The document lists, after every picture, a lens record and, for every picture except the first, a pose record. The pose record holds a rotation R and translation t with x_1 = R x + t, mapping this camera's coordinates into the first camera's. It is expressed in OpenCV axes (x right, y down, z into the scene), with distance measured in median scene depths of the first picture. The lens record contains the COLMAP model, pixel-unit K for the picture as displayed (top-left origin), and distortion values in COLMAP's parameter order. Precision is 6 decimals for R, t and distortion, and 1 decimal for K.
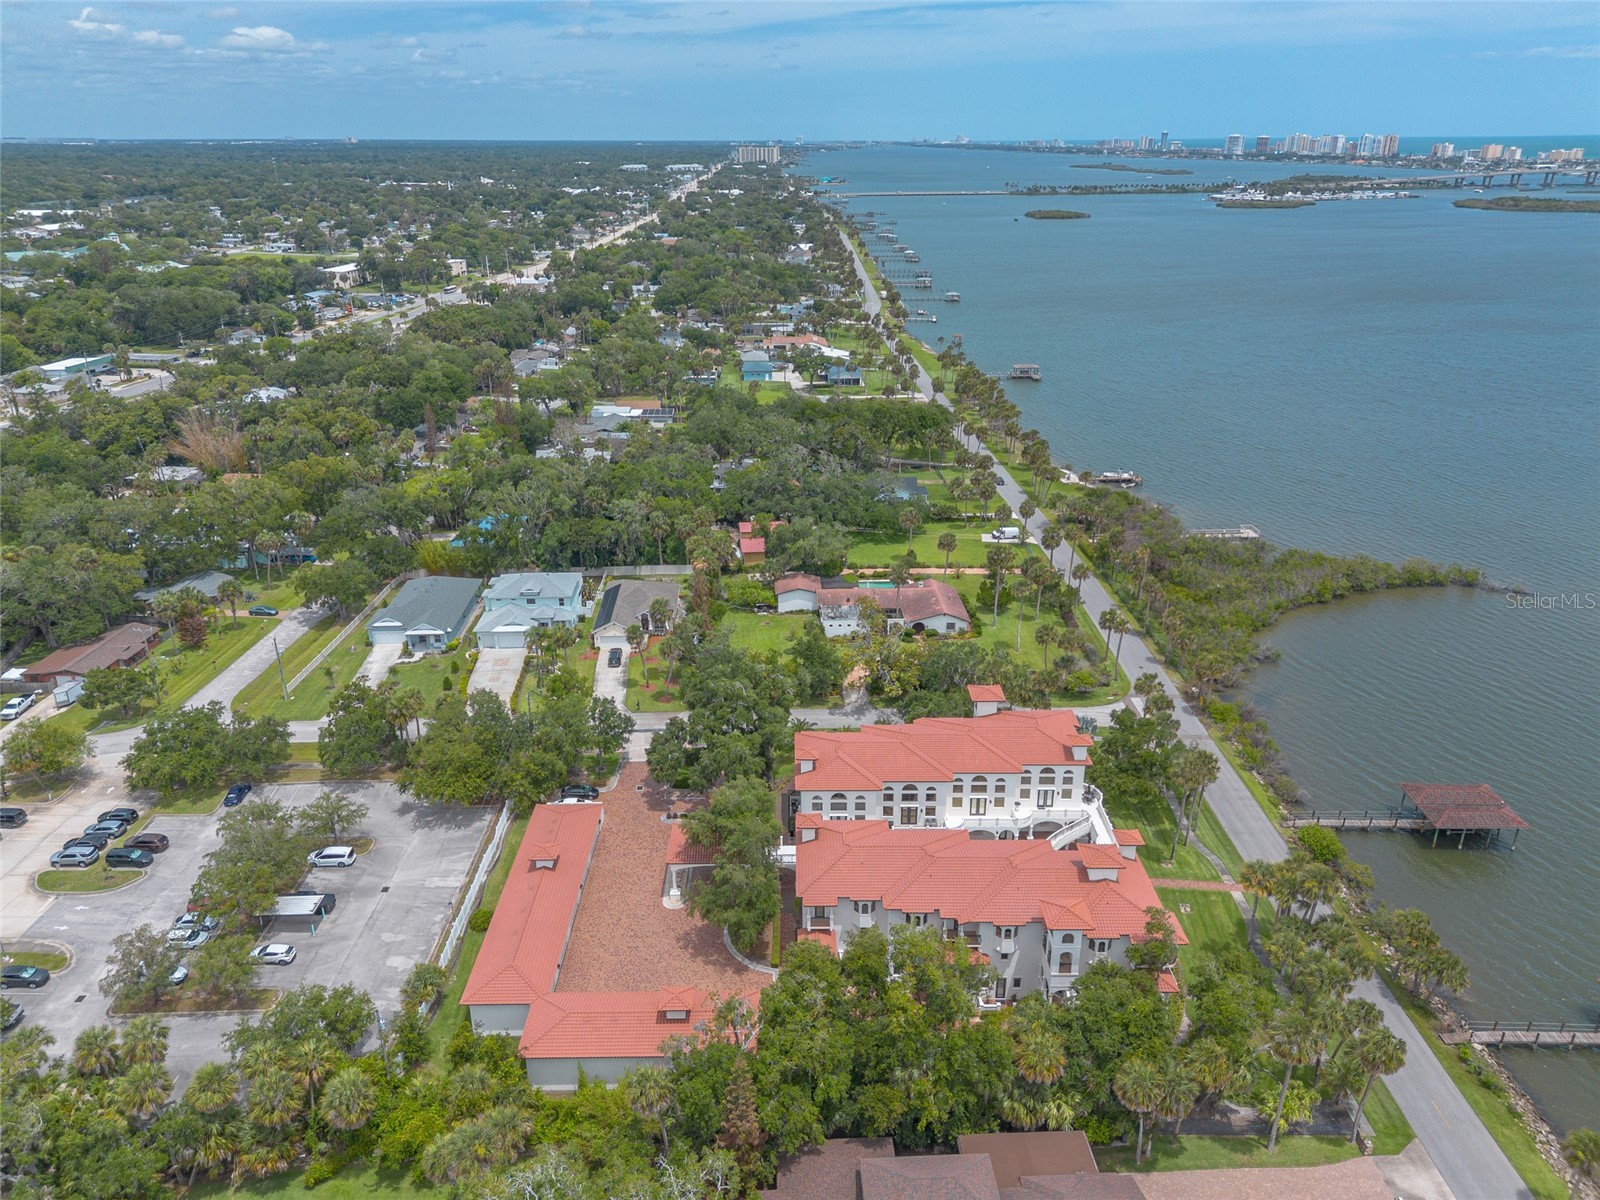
lens RADIAL K [[1129.9, 0, 795.2], [0, 1129.9, 602.8], [0, 0, 1]] dist [0.059674, -0.050392]
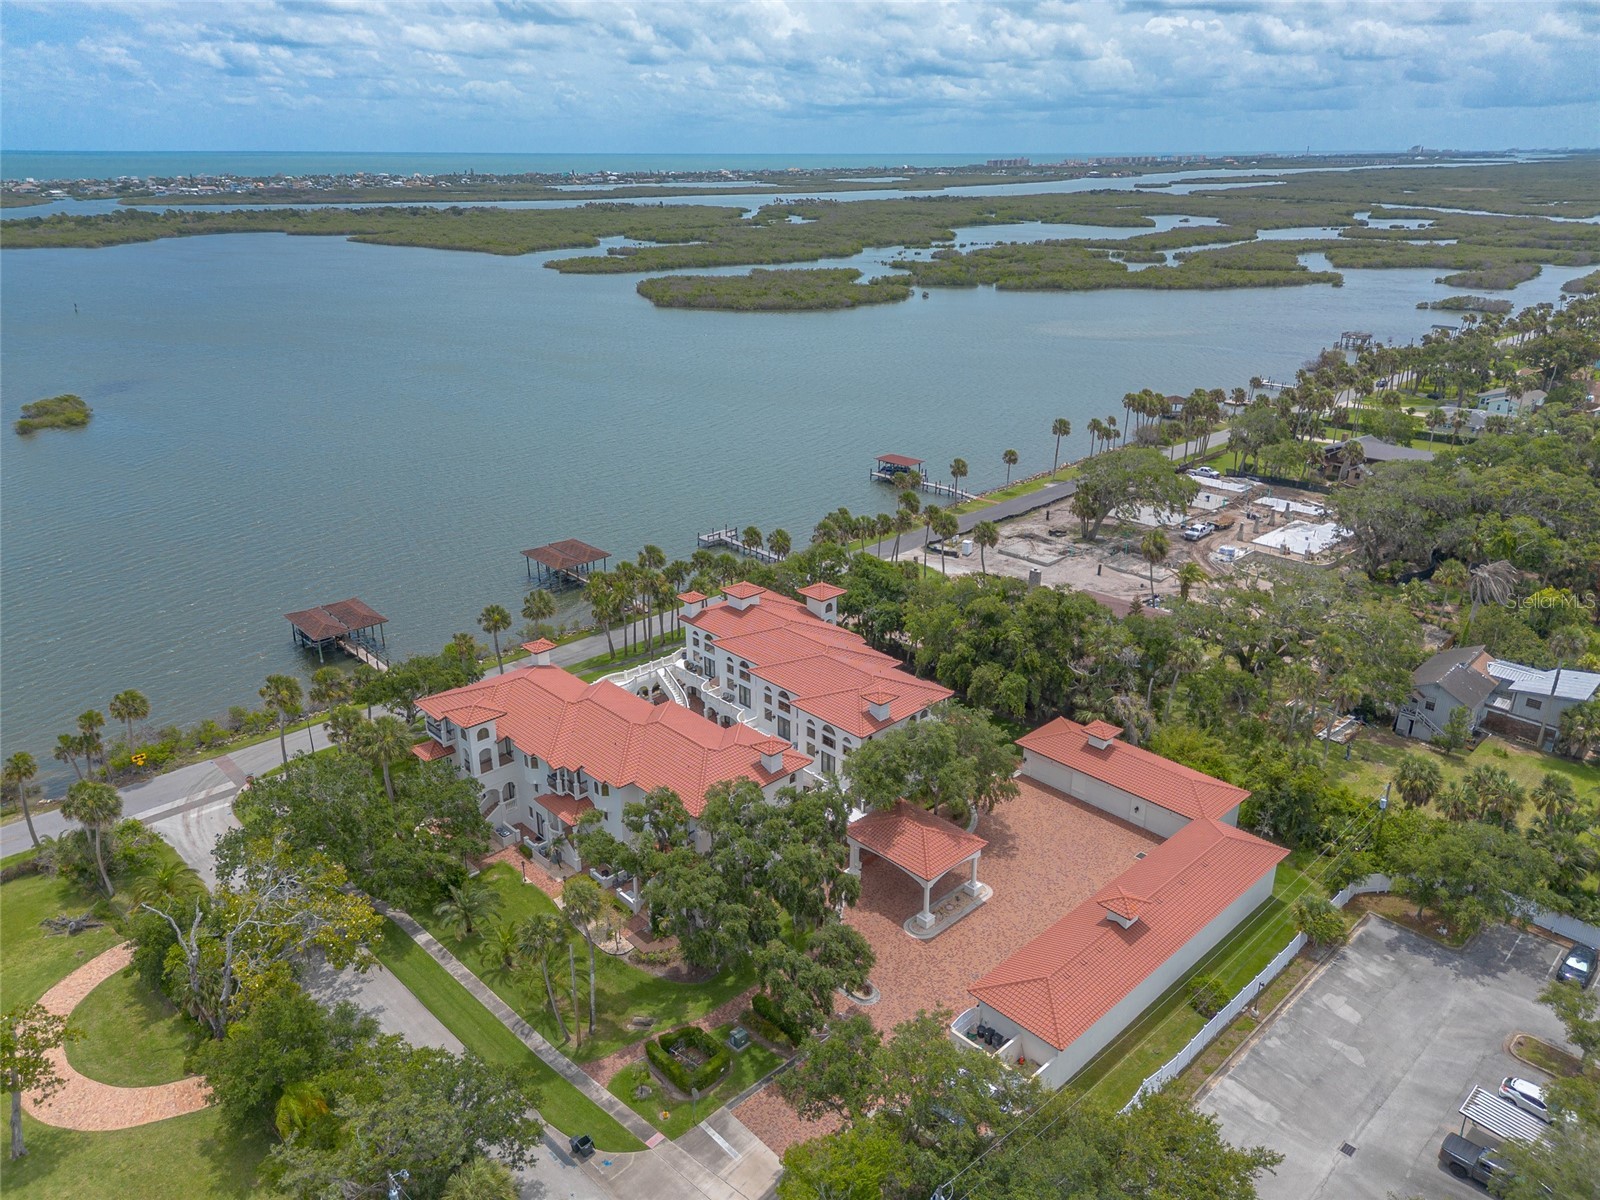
lens RADIAL K [[1129.9, 0, 797.5], [0, 1129.9, 597.8], [0, 0, 1]] dist [0.059674, -0.050392]
pose [[-0.684171, -0.263617, 0.680011, -0.328284], [0.279042, 0.766828, 0.578022, -0.249025], [-0.673828, 0.585218, -0.451082, 0.861714]]
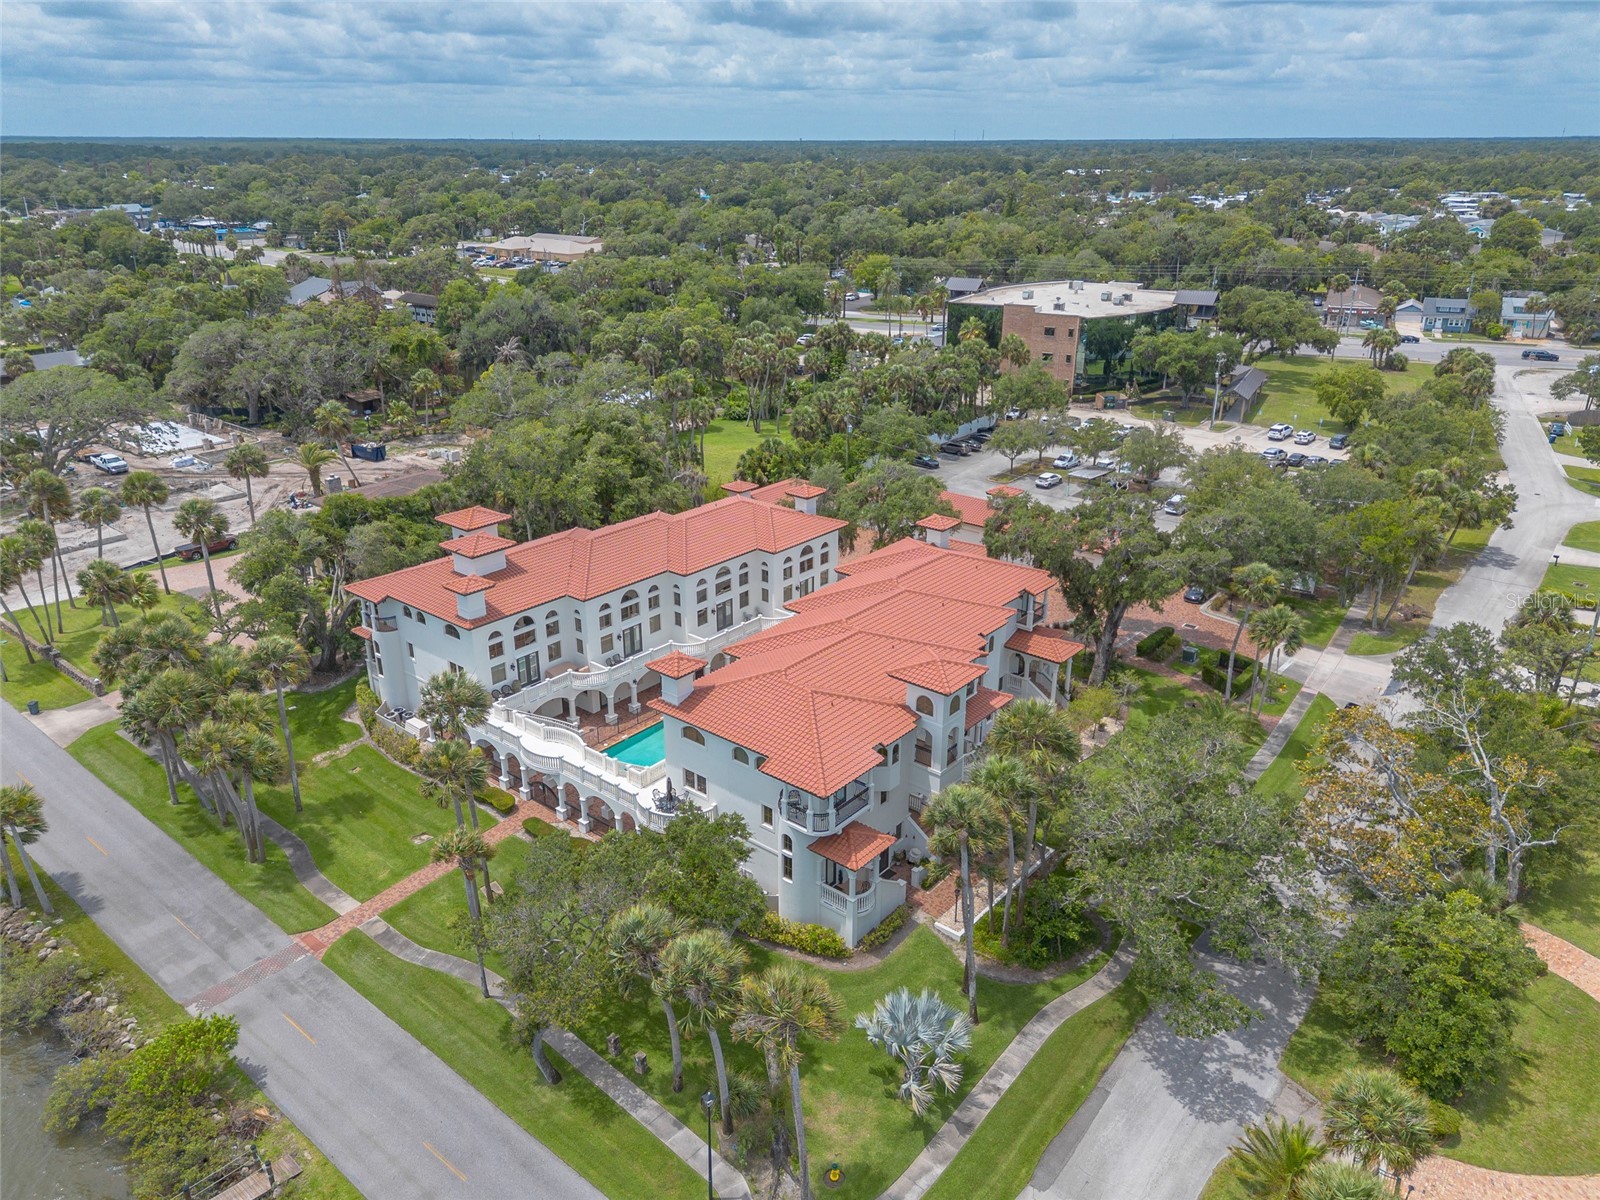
lens RADIAL K [[1129.9, 0, 796.7], [0, 1129.9, 600.1], [0, 0, 1]] dist [0.059674, -0.050392]
pose [[-0.649441, 0.285081, -0.704950, 0.386485], [-0.283877, 0.769145, 0.572565, -0.135984], [0.705436, 0.571966, -0.418586, 0.853151]]
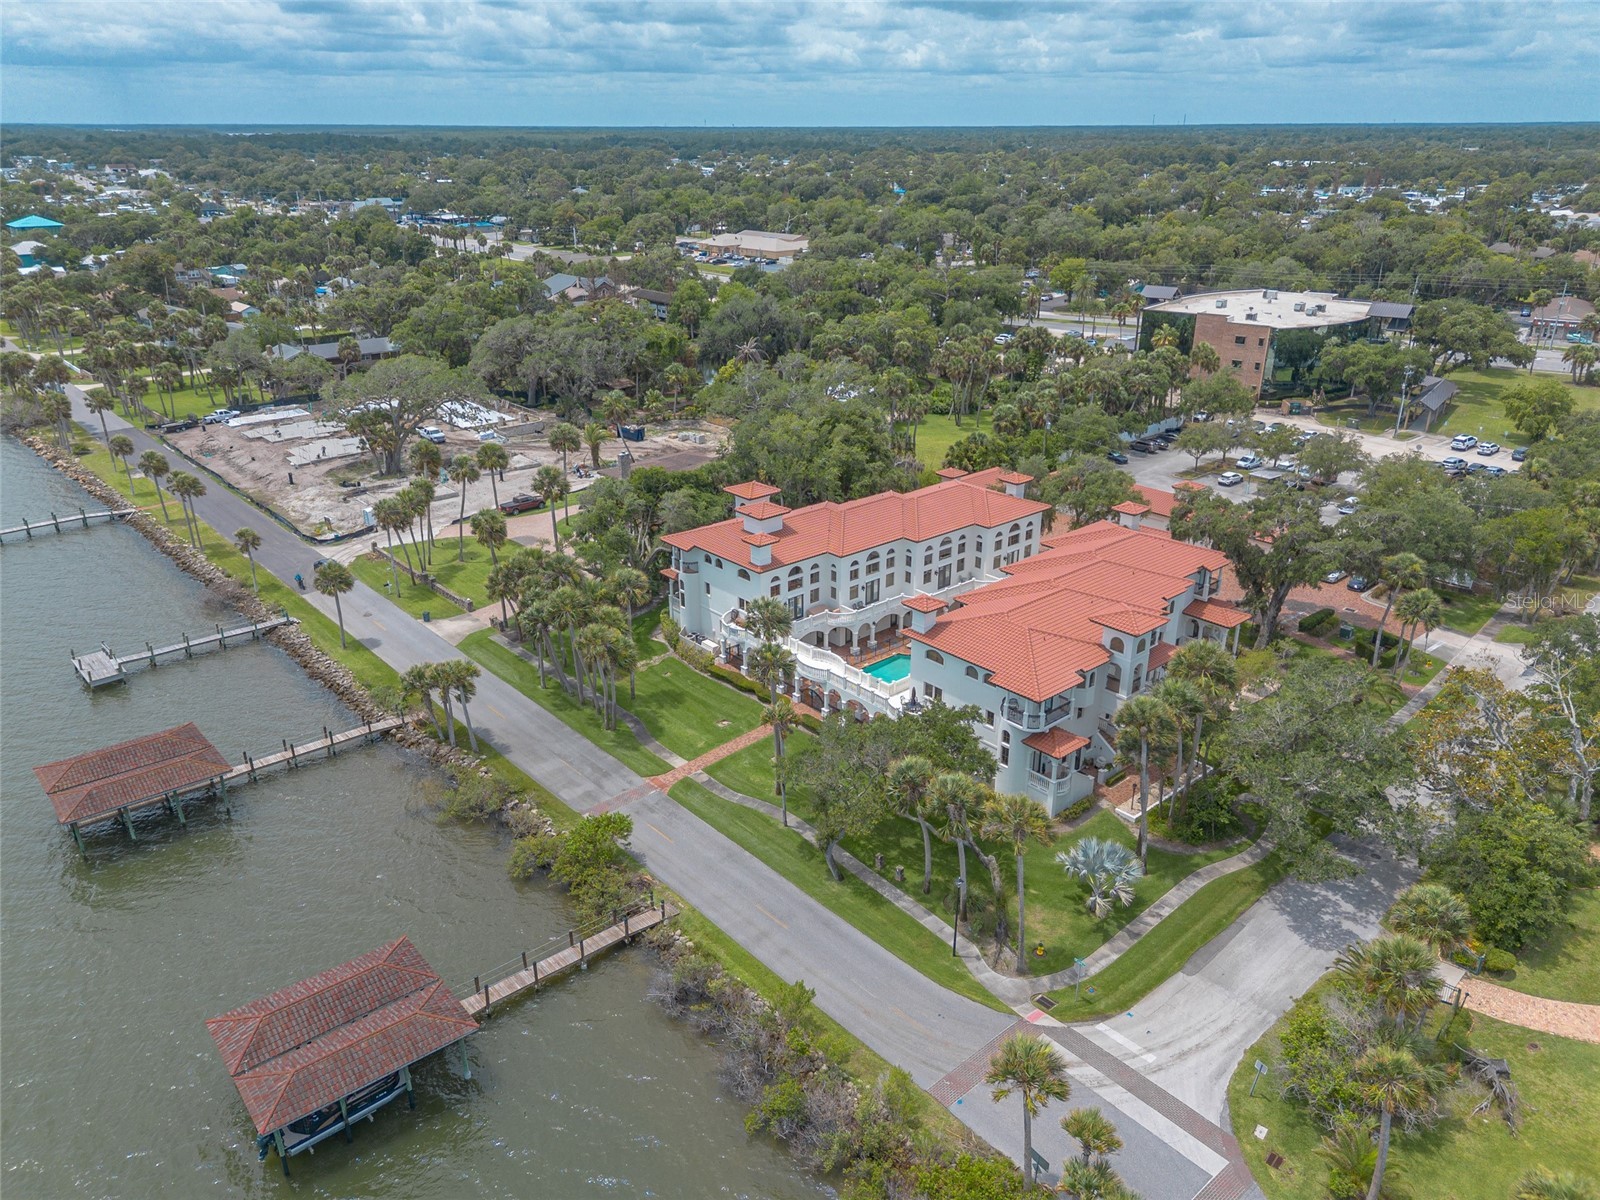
lens RADIAL K [[1129.9, 0, 793.3], [0, 1129.9, 594.1], [0, 0, 1]] dist [0.059674, -0.050392]
pose [[-0.759268, 0.249025, -0.601247, 0.488706], [-0.240677, 0.750936, 0.614956, -0.185772], [0.604637, 0.611623, -0.510227, 0.894029]]
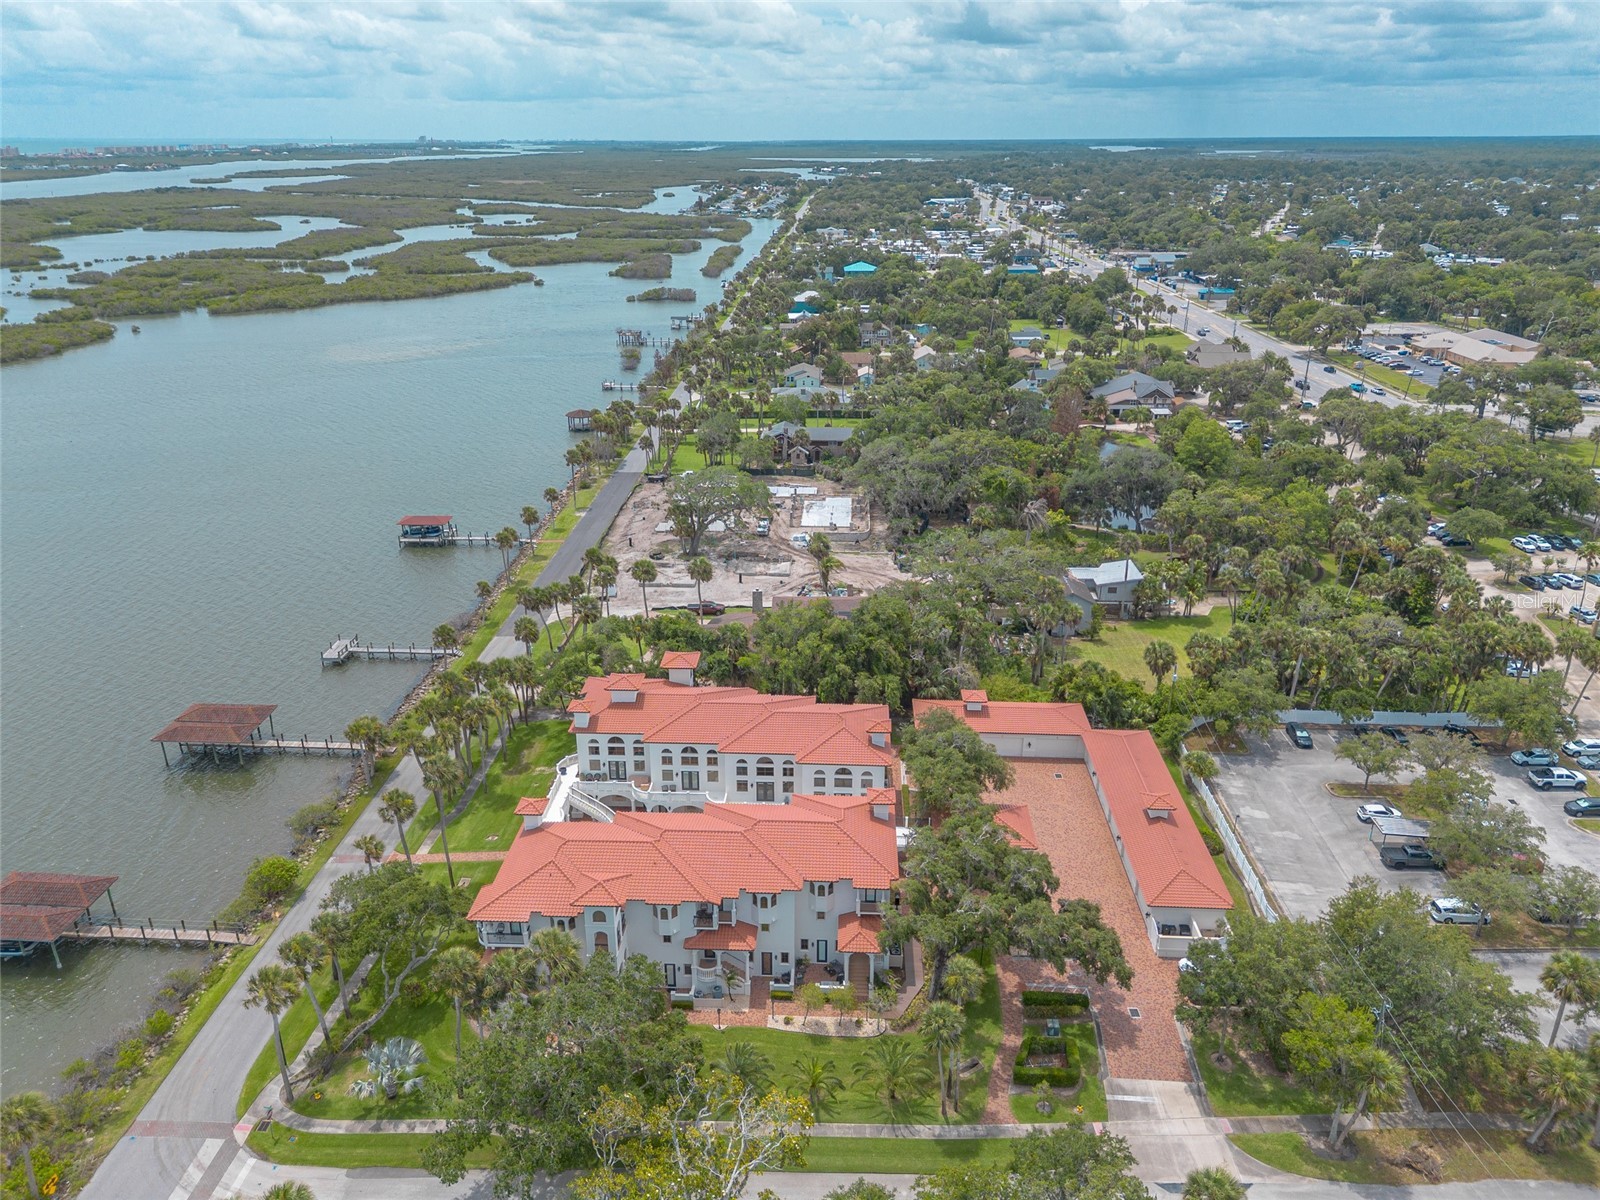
lens RADIAL K [[1129.9, 0, 802.2], [0, 1129.9, 629.9], [0, 0, 1]] dist [0.059674, -0.050392]
pose [[-0.998479, -0.018471, 0.051954, 0.018615], [0.024221, 0.699531, 0.714191, -0.358101], [-0.049535, 0.714363, -0.698020, 1.007169]]
